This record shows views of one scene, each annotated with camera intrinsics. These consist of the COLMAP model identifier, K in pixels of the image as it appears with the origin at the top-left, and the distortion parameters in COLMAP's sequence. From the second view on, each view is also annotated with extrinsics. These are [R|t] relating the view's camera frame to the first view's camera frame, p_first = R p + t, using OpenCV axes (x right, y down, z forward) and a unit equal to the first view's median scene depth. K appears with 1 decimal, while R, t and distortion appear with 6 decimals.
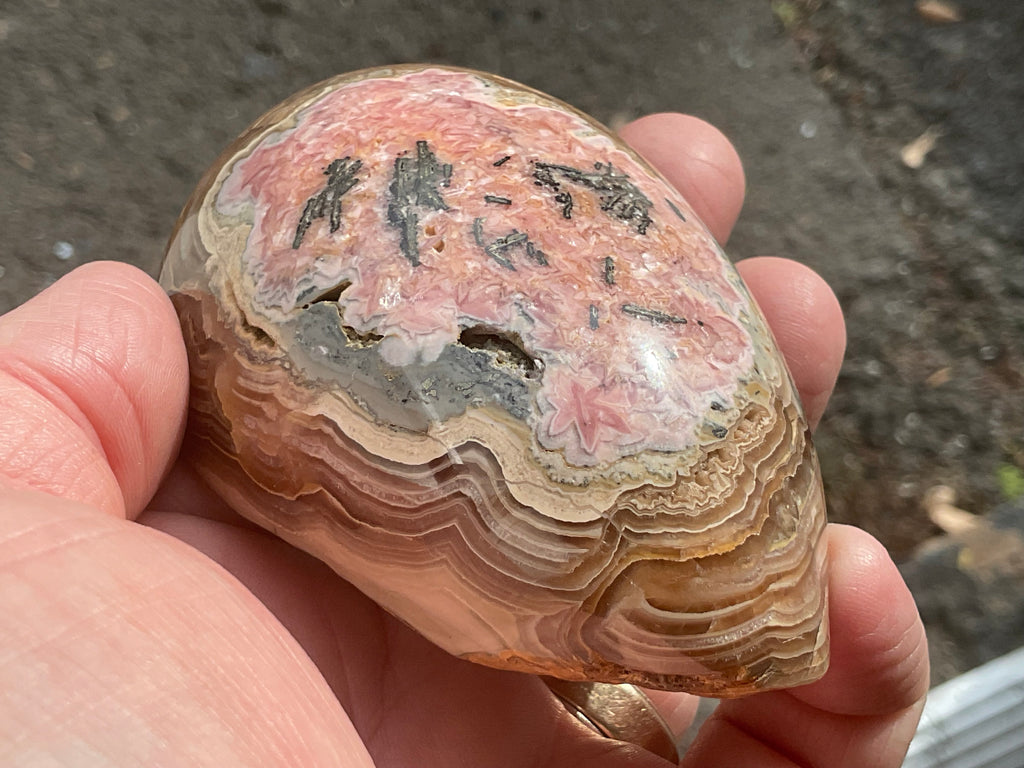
lens RADIAL K [[1745.6, 0, 505.8], [0, 1745.6, 383.7], [0, 0, 1]] dist [0.049347, 0.000000]
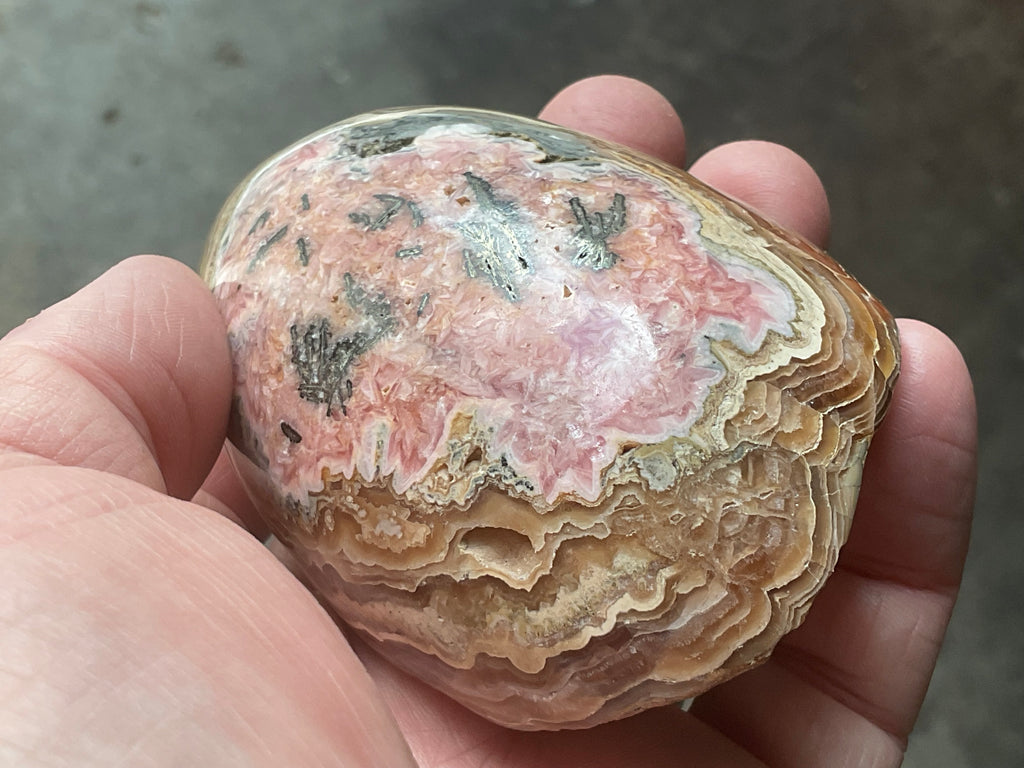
lens RADIAL K [[1745.6, 0, 508.0], [0, 1745.6, 389.0], [0, 0, 1]] dist [0.049347, 0.000000]
pose [[-0.893156, 0.431136, 0.128042, -0.148409], [0.062957, -0.162043, 0.984773, -1.093876], [0.445320, 0.887617, 0.117587, 0.992707]]
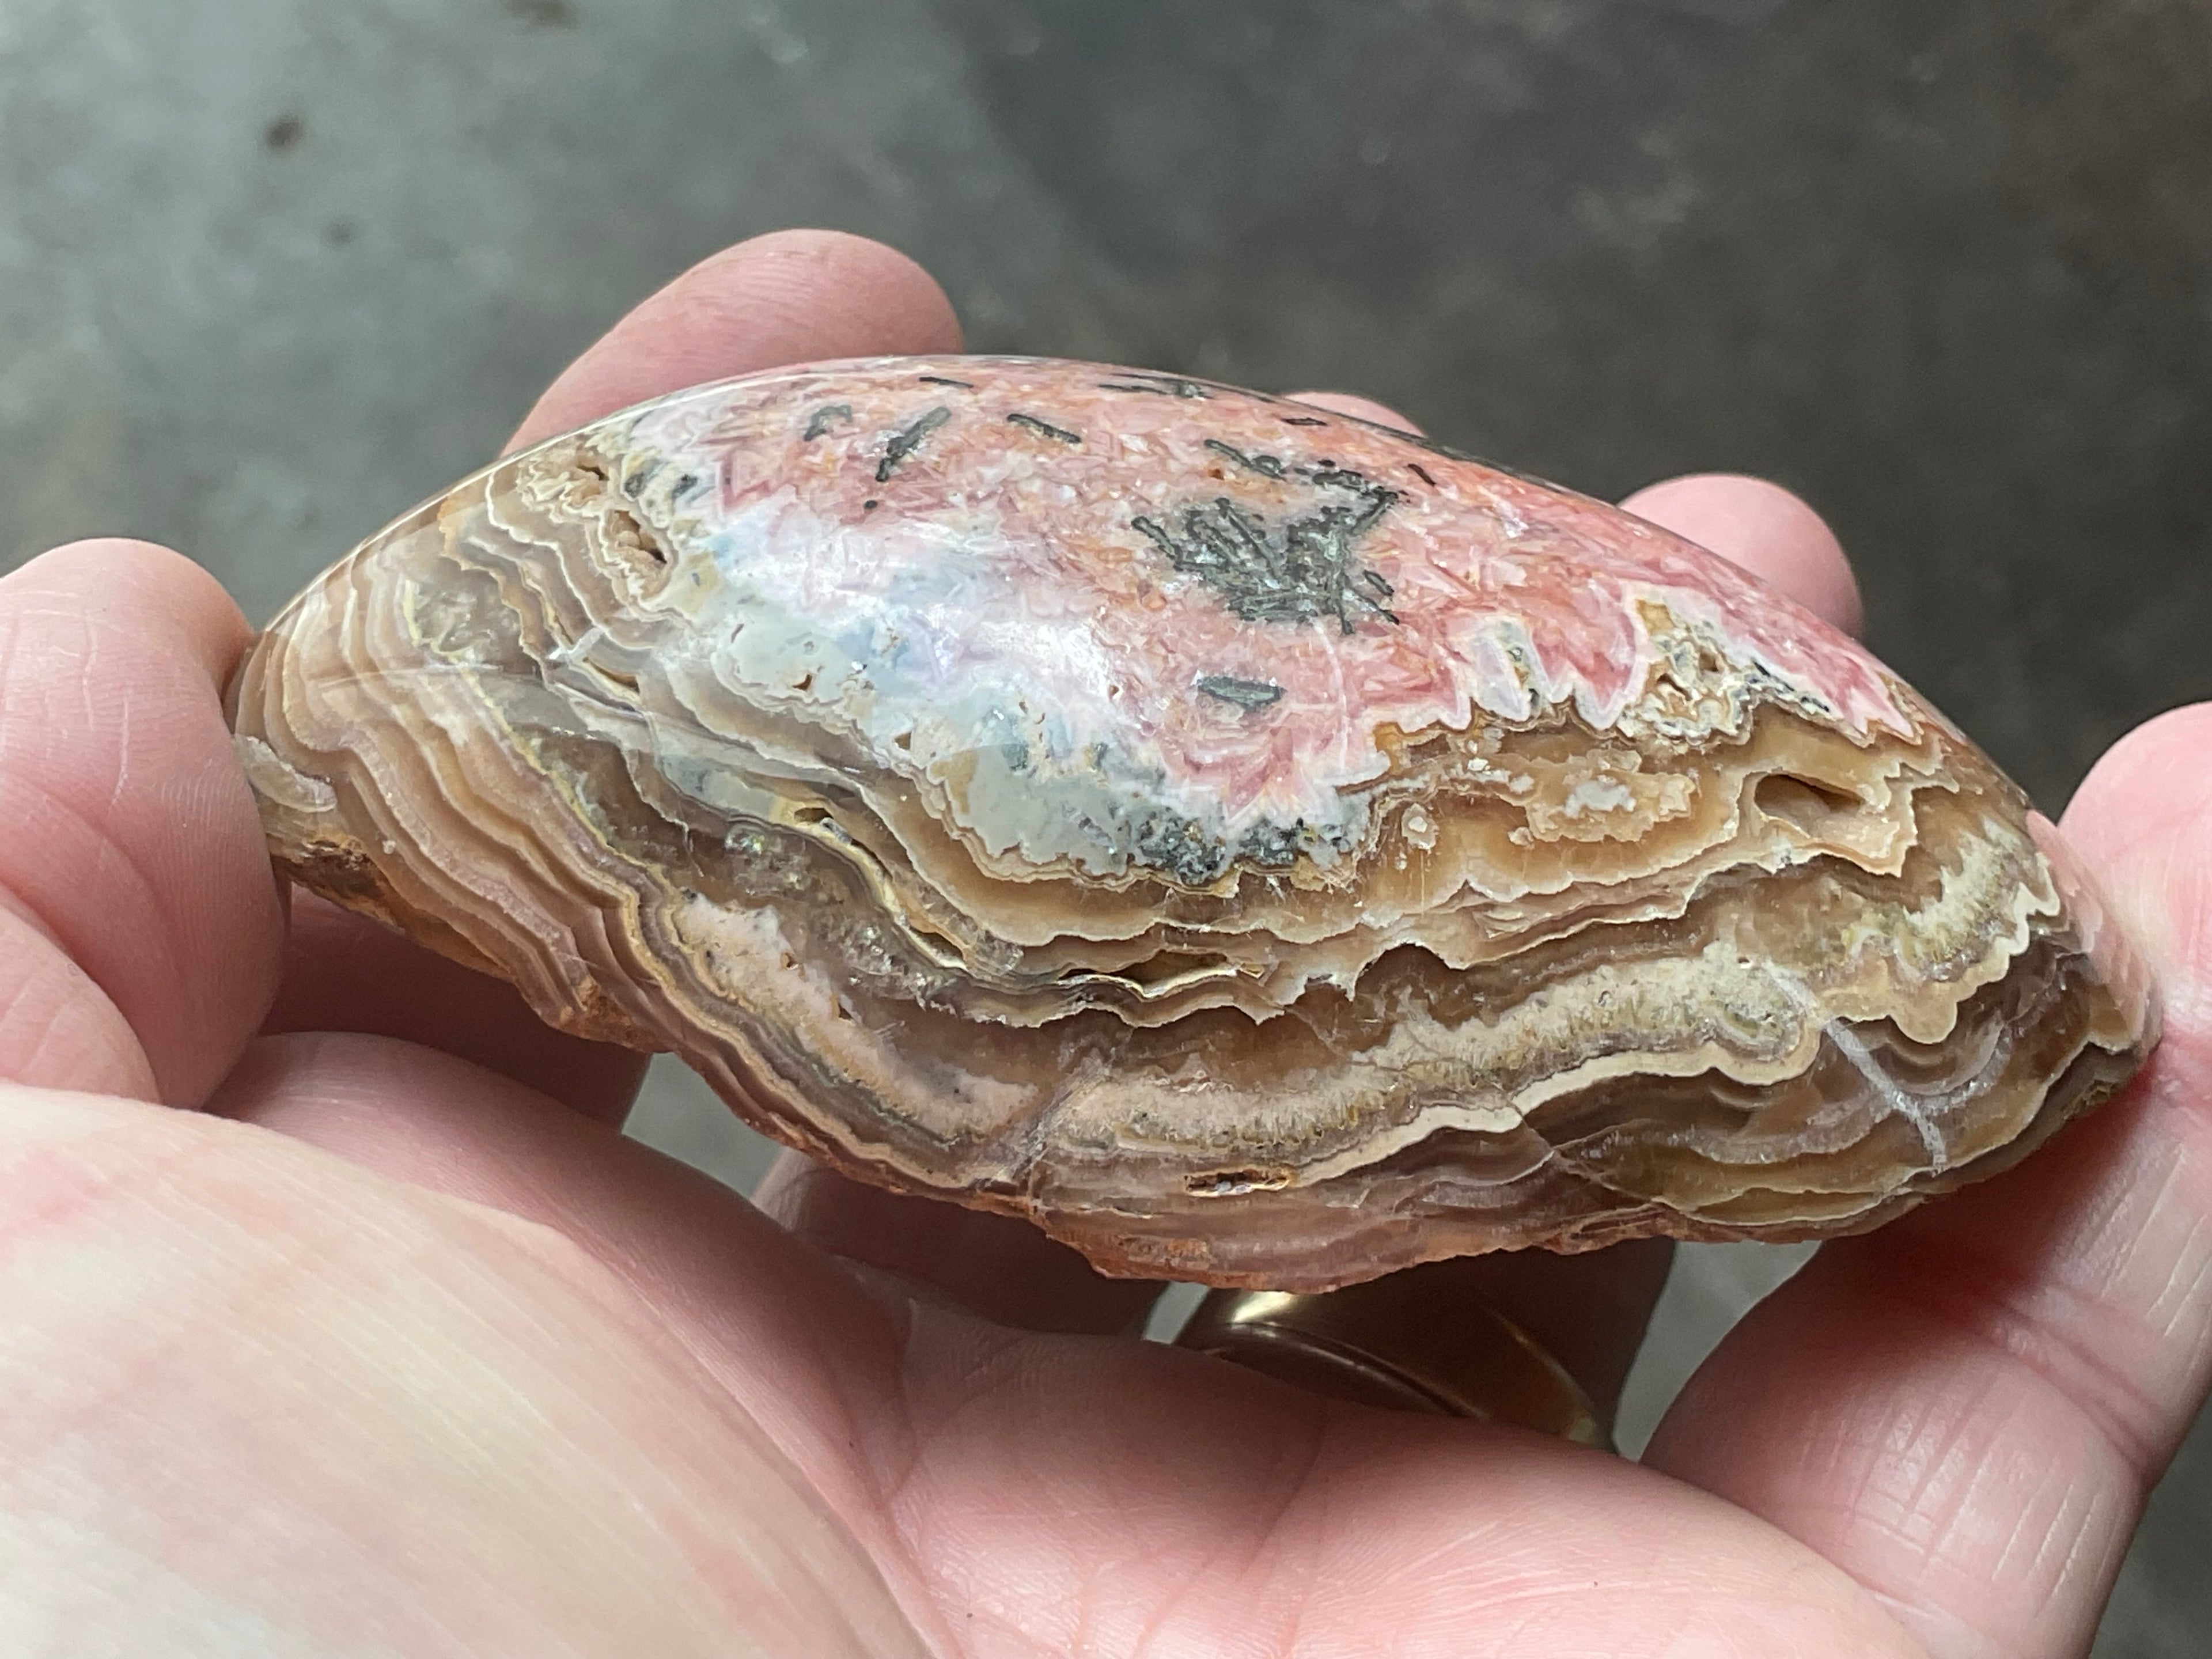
lens RADIAL K [[3770.7, 0, 1095.3], [0, 3770.7, 838.0], [0, 0, 1]] dist [0.049347, 0.000000]
pose [[-0.456795, 0.211600, -0.864039, 0.973442], [-0.774591, 0.383008, 0.503303, -0.554358], [0.437433, 0.899183, -0.011053, 1.107308]]
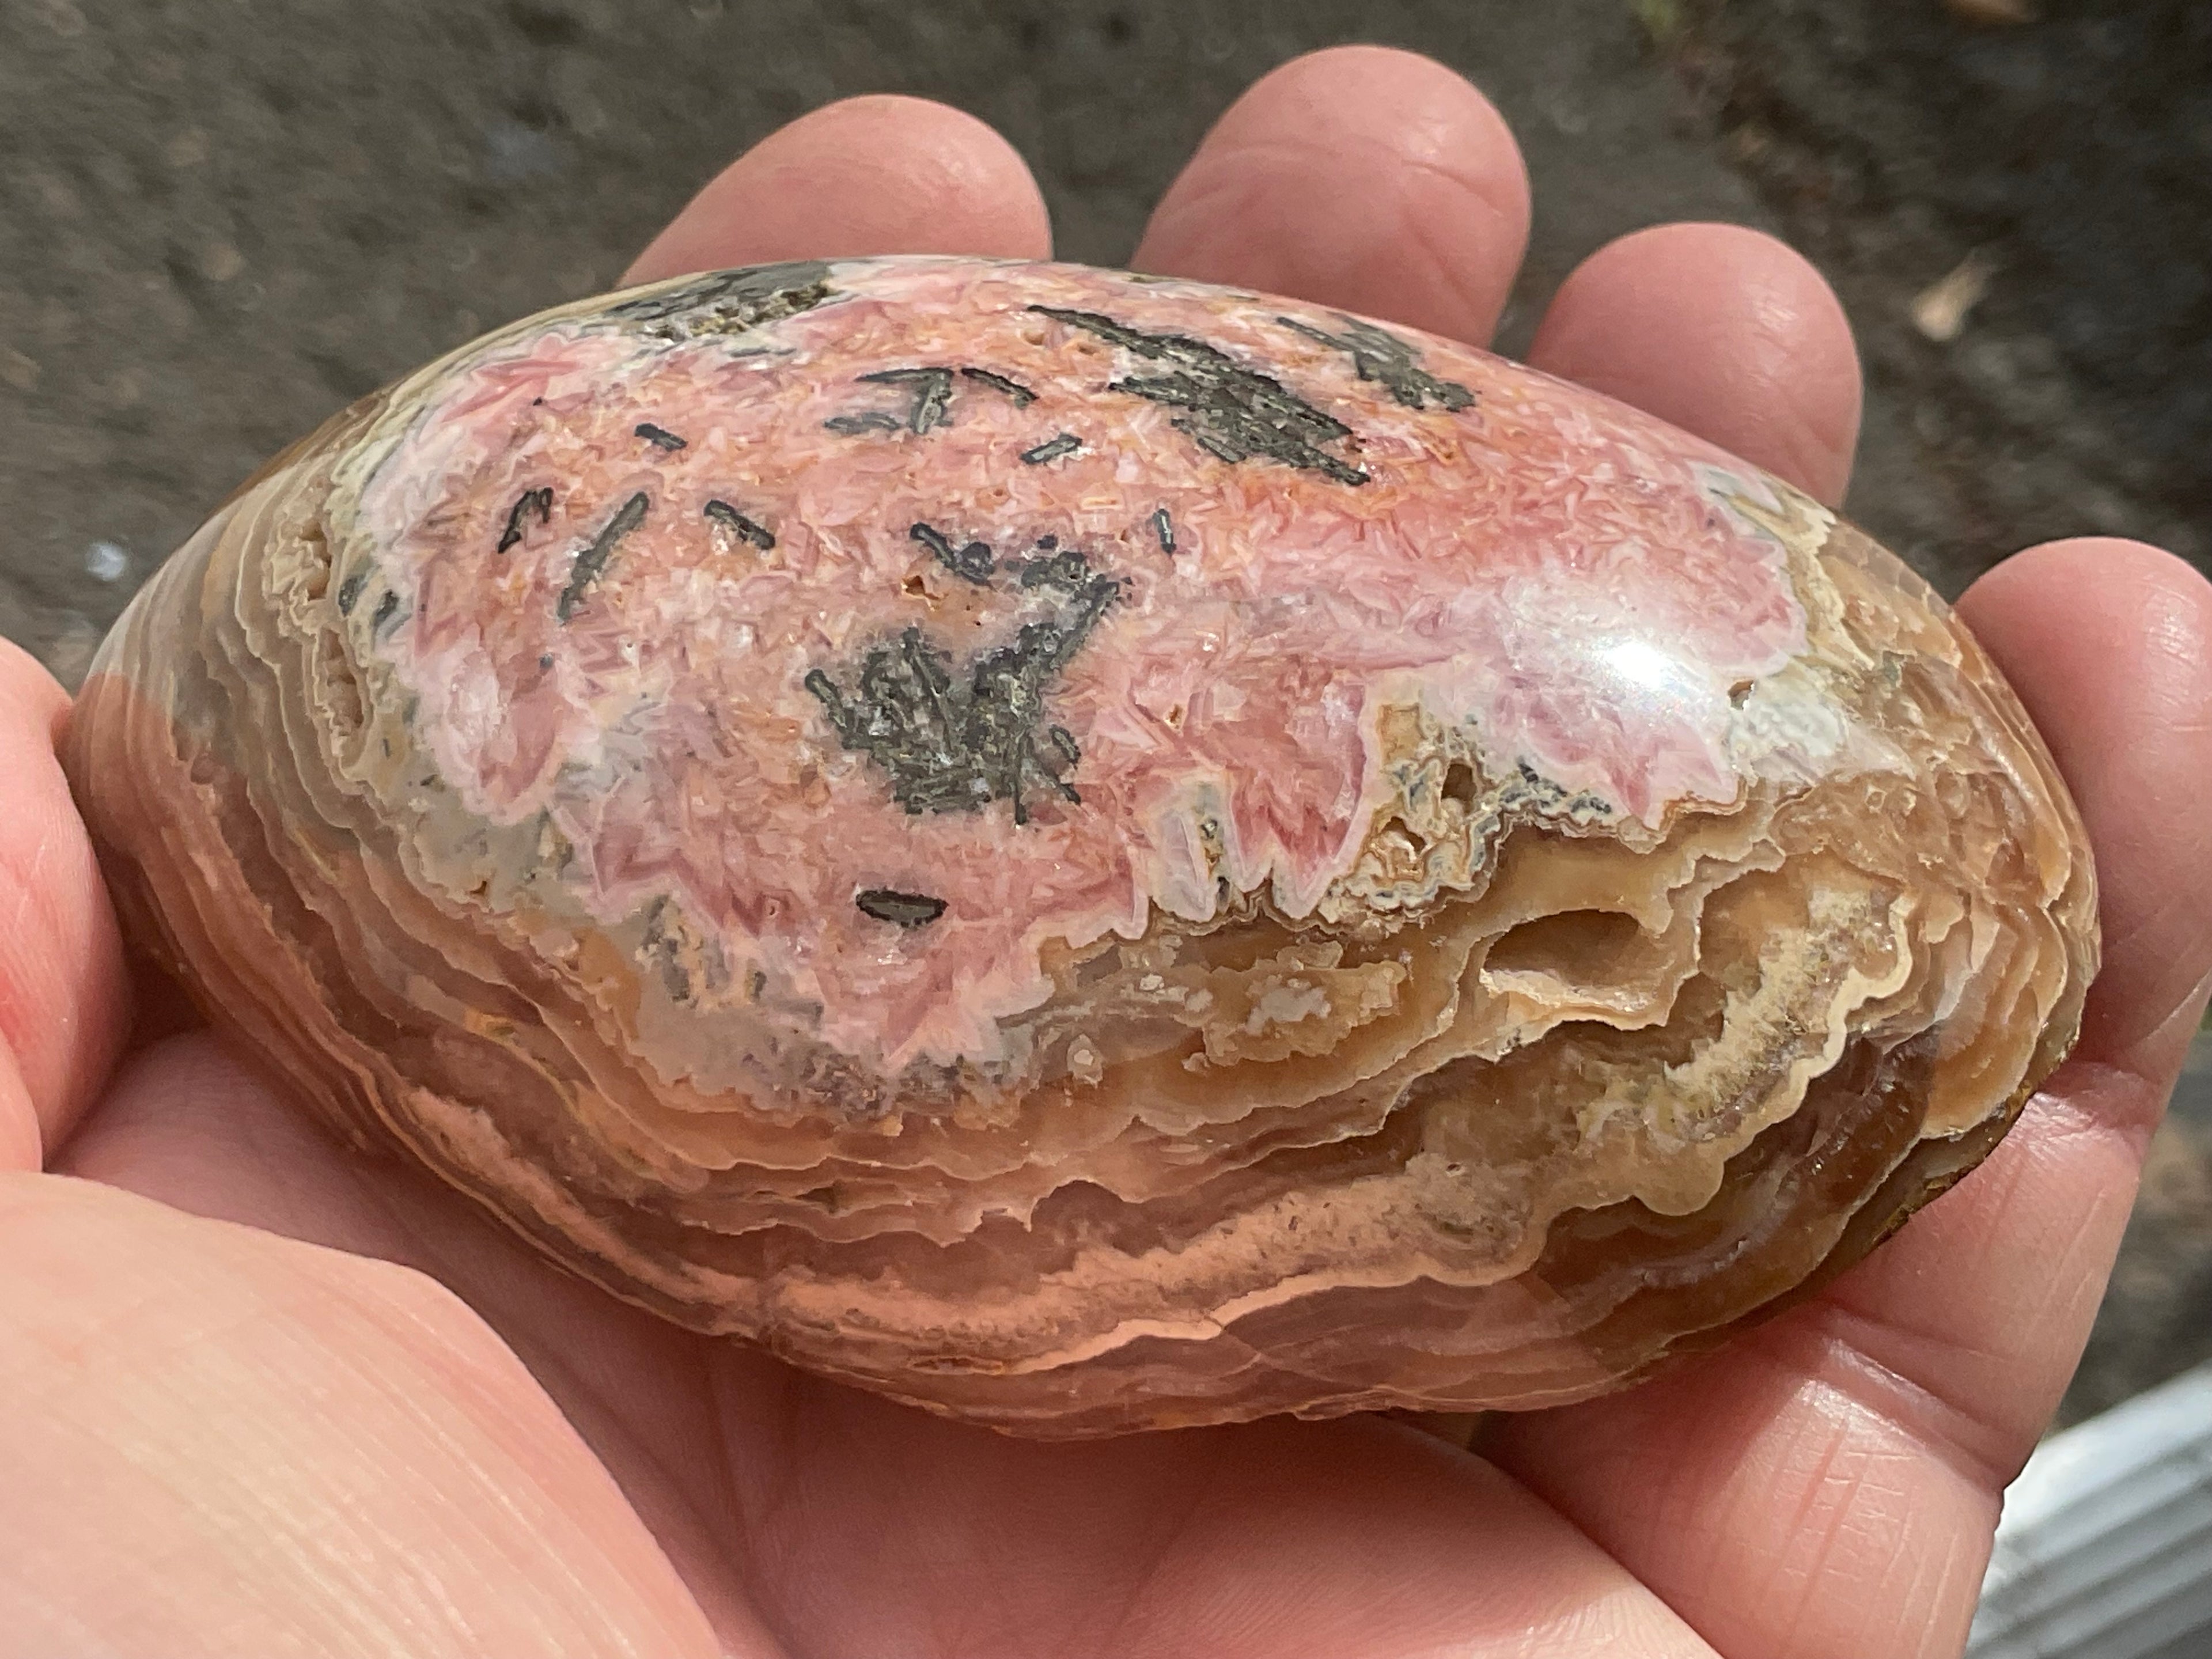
lens RADIAL K [[3770.7, 0, 1091.4], [0, 3770.7, 845.4], [0, 0, 1]] dist [0.049347, 0.000000]
pose [[-0.641412, 0.580880, -0.501169, 0.525201], [-0.552089, 0.104118, 0.827259, -0.890746], [0.532718, 0.807303, 0.253915, 0.859127]]
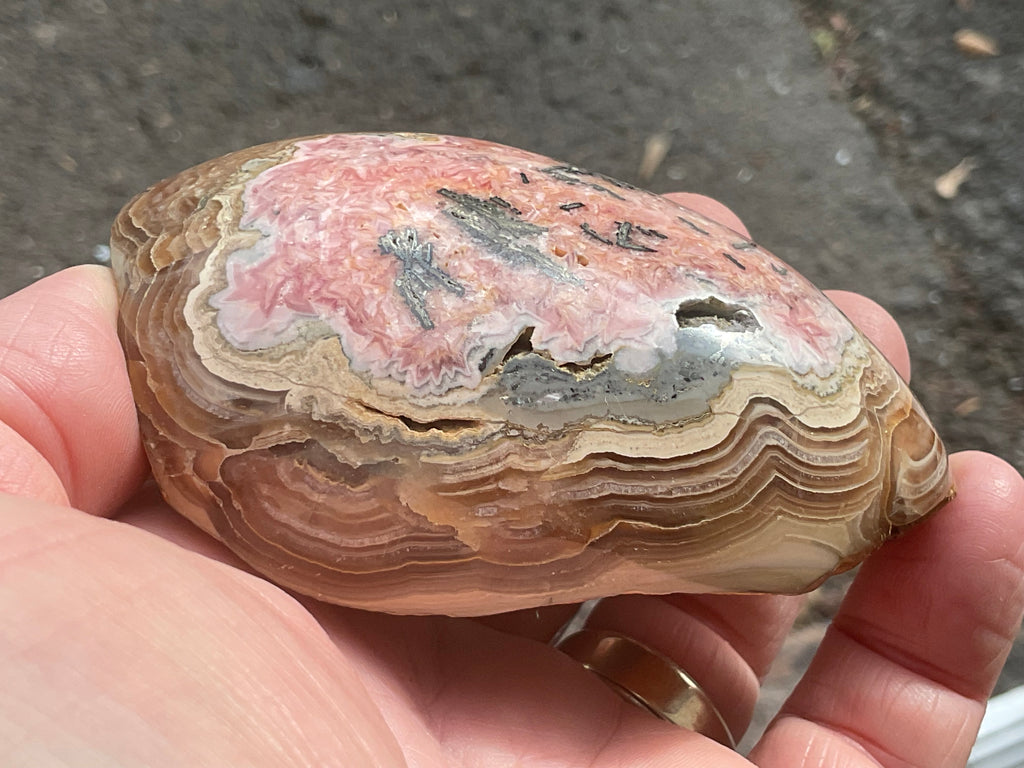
lens RADIAL K [[1745.6, 0, 505.2], [0, 1745.6, 389.1], [0, 0, 1]] dist [0.049347, 0.000000]
pose [[0.629740, -0.383868, 0.675331, -0.773209], [0.410191, 0.902607, 0.130555, -0.160540], [-0.659675, 0.194799, 0.725867, 0.308476]]
